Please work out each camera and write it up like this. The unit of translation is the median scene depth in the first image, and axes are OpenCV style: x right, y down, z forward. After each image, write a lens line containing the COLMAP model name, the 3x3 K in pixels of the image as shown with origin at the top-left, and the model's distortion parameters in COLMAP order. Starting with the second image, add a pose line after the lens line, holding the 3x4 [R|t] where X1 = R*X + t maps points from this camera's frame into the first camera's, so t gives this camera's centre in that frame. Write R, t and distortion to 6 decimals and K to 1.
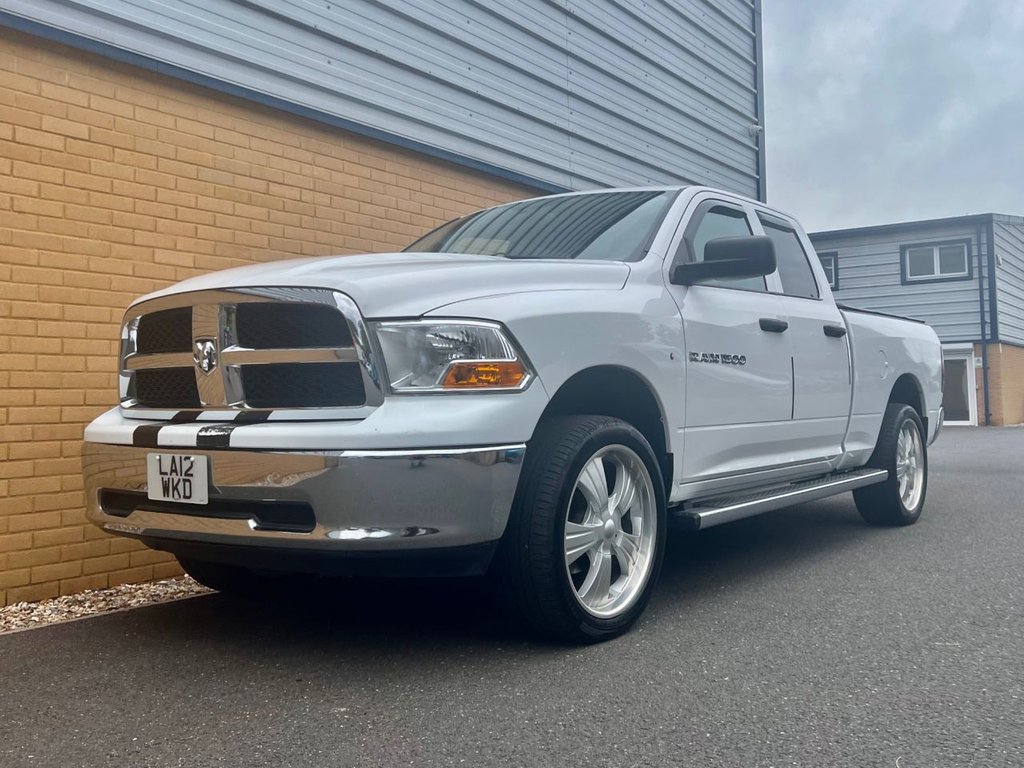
lens RADIAL K [[1022.7, 0, 630.4], [0, 1022.7, 332.4], [0, 0, 1]] dist [0.056692, -0.082038]
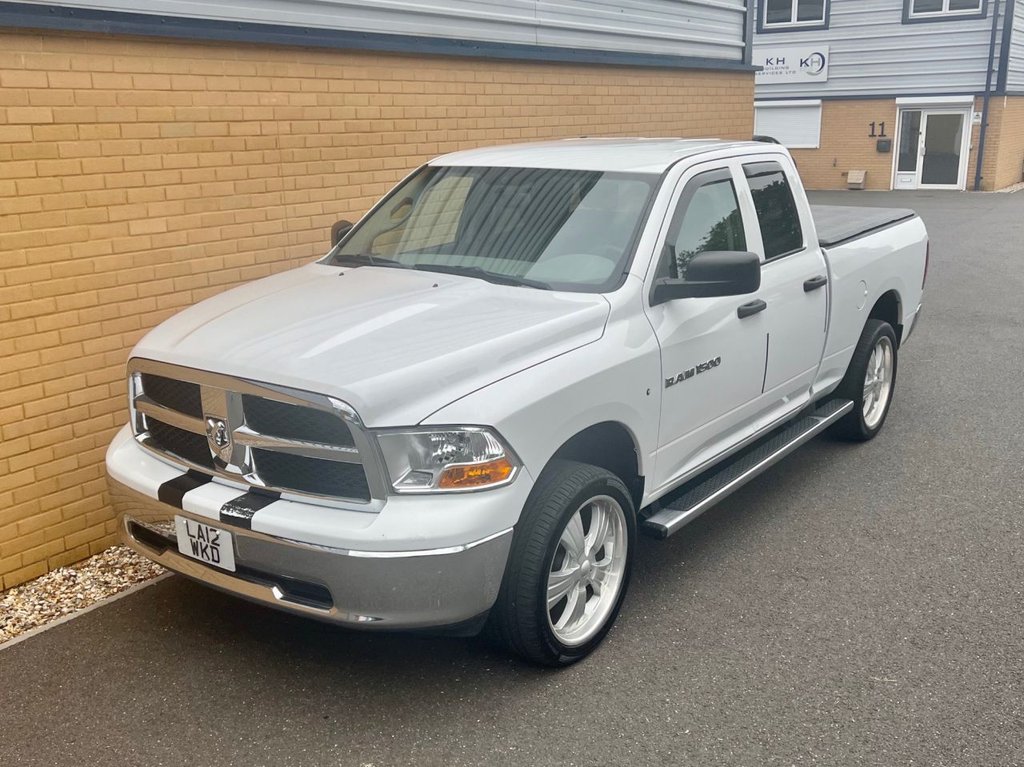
lens RADIAL K [[1080.3, 0, 511.1], [0, 1080.3, 429.2], [0, 0, 1]] dist [0.040593, -0.039468]
pose [[0.998014, 0.026529, -0.057129, -0.031612], [-0.005028, 0.937637, 0.347580, -0.296084], [0.062788, -0.346602, 0.935908, -0.033337]]
